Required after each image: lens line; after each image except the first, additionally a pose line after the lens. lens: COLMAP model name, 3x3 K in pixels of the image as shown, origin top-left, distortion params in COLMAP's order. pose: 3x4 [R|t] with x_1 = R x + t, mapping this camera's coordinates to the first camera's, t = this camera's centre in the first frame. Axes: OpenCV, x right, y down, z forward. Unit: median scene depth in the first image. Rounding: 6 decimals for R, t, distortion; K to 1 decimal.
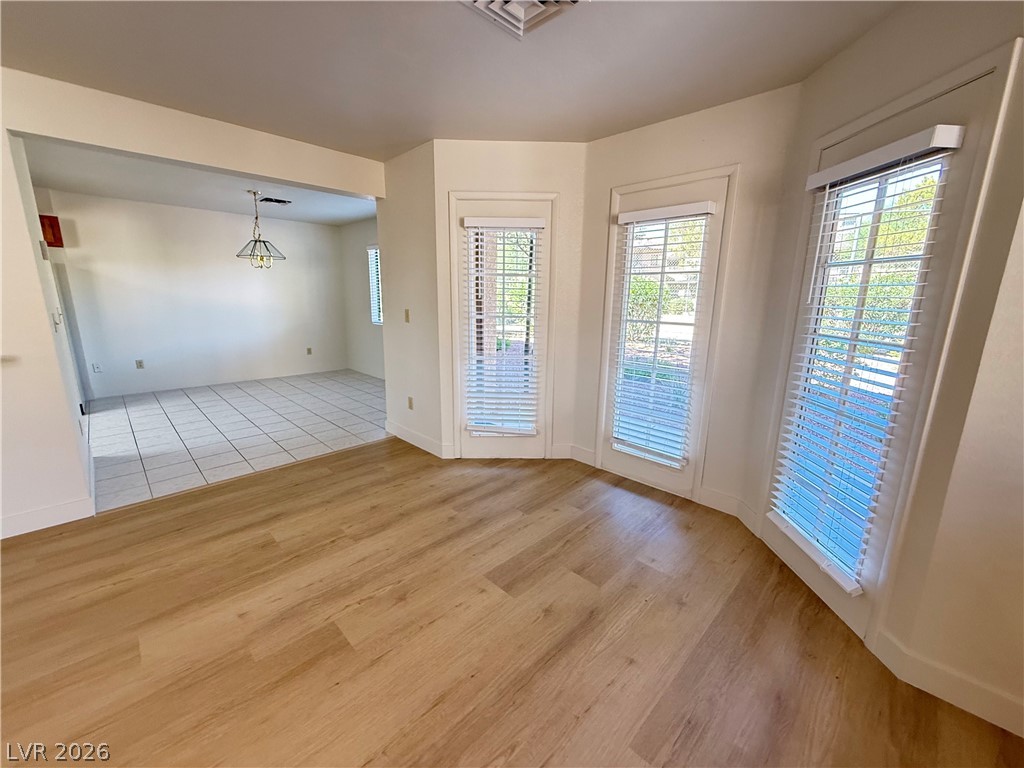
lens RADIAL K [[408.8, 0, 509.2], [0, 408.8, 383.9], [0, 0, 1]] dist [0.001269, -0.000050]
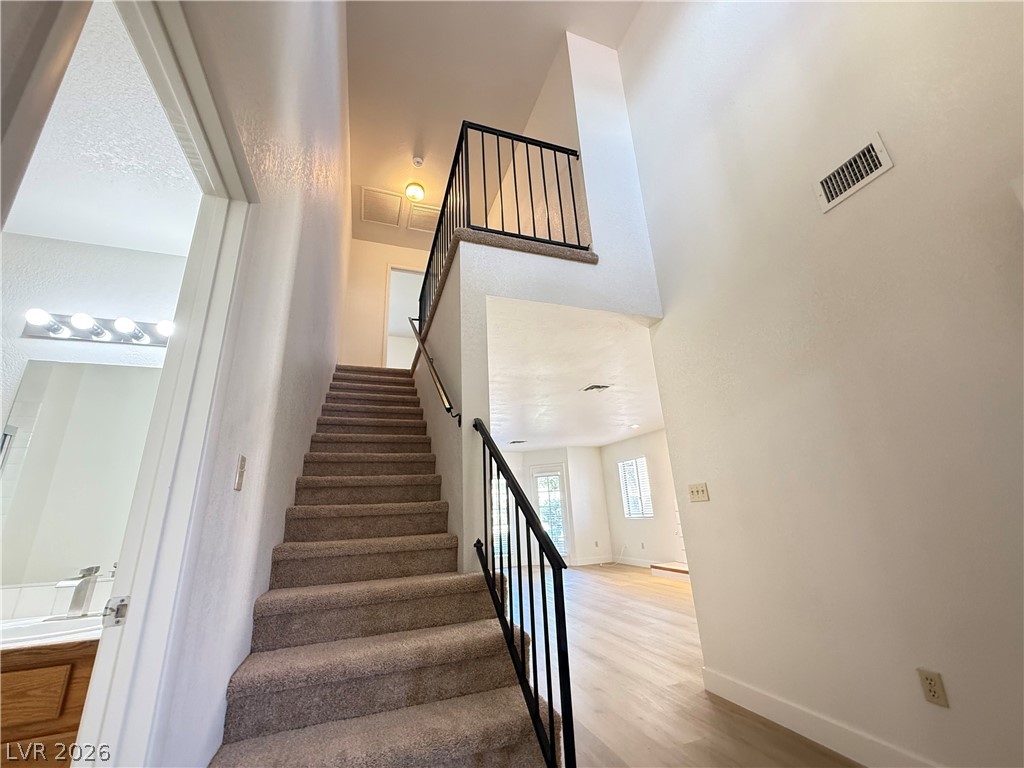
lens RADIAL K [[405.6, 0, 508.4], [0, 405.6, 384.3], [0, 0, 1]] dist [0.000123, 0.000016]
pose [[0.432900, 0.240663, 0.868722, -1.592256], [0.244938, 0.896042, -0.370288, 0.105607], [-0.867527, 0.373081, 0.328950, -0.305104]]
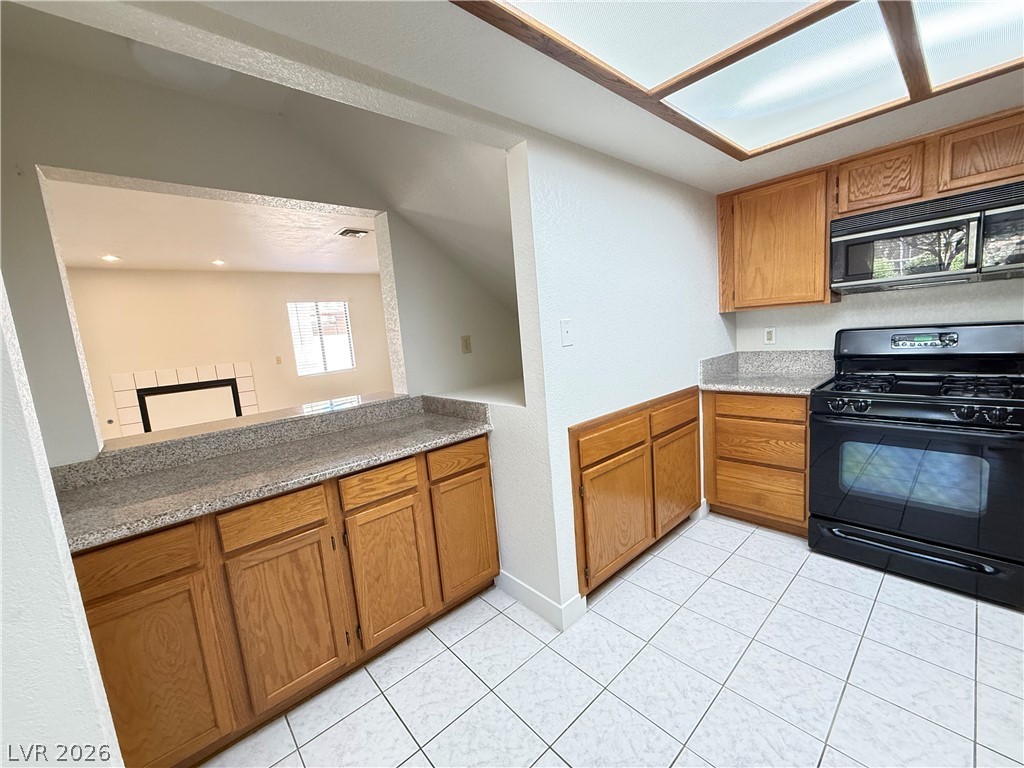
lens RADIAL K [[408.8, 0, 509.2], [0, 408.8, 383.9], [0, 0, 1]] dist [0.001269, -0.000050]
pose [[-0.996038, 0.055476, 0.069502, -0.986301], [0.076087, 0.936200, 0.343133, -0.180999], [-0.046032, 0.347062, -0.936712, 0.766098]]
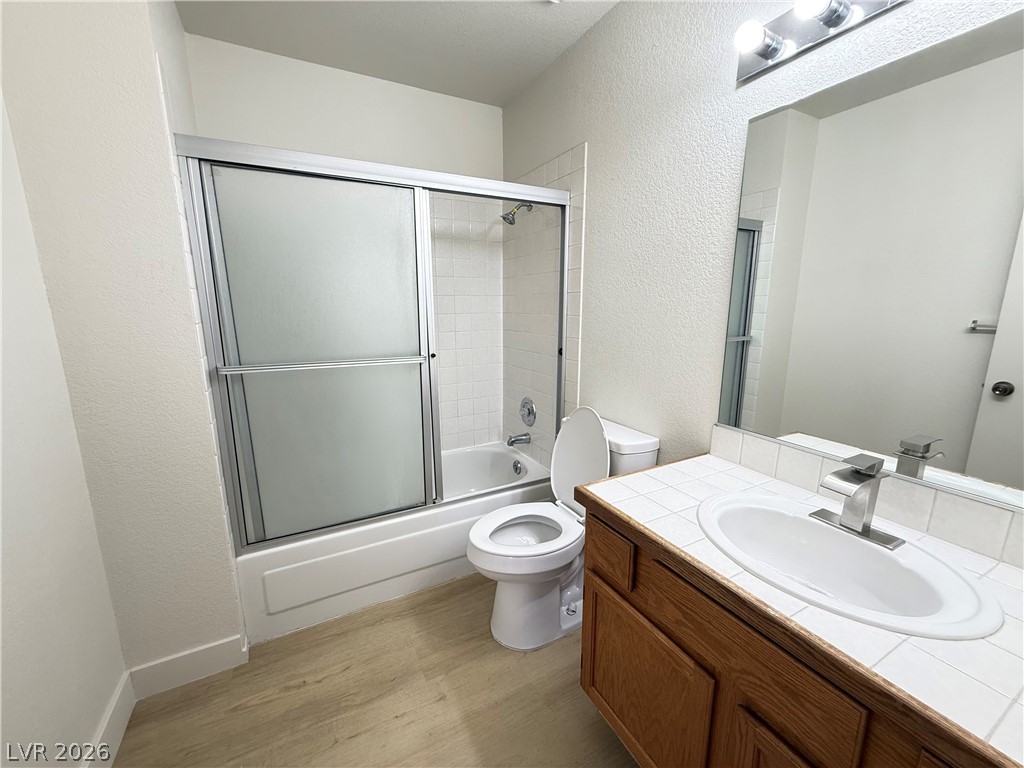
lens RADIAL K [[410.6, 0, 512.2], [0, 410.6, 387.6], [0, 0, 1]] dist [-0.000167, -0.000131]
pose [[0.955699, 0.036030, -0.292134, -1.527298], [-0.041862, 0.999029, -0.013734, 0.017928], [0.291355, 0.025355, 0.956279, -0.099612]]
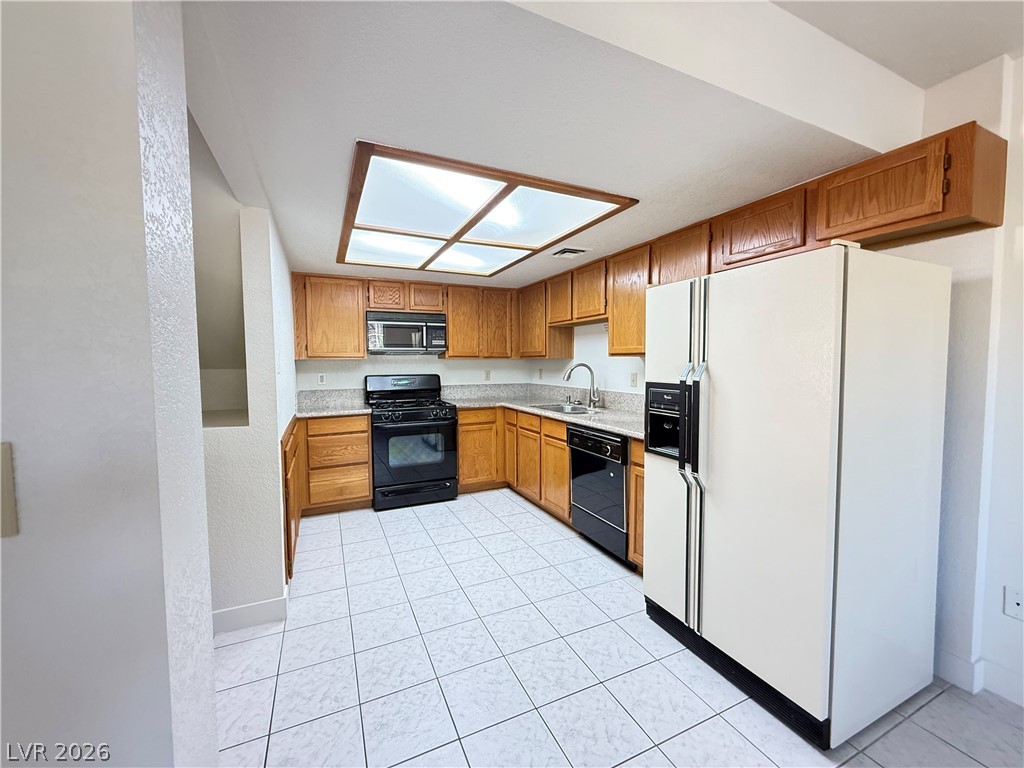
lens RADIAL K [[408.8, 0, 509.2], [0, 408.8, 383.9], [0, 0, 1]] dist [0.001269, -0.000050]
pose [[-0.350077, 0.034905, -0.936070, -0.650604], [-0.203086, 0.972709, 0.112223, -0.173357], [0.914441, 0.229390, -0.333434, 0.797039]]
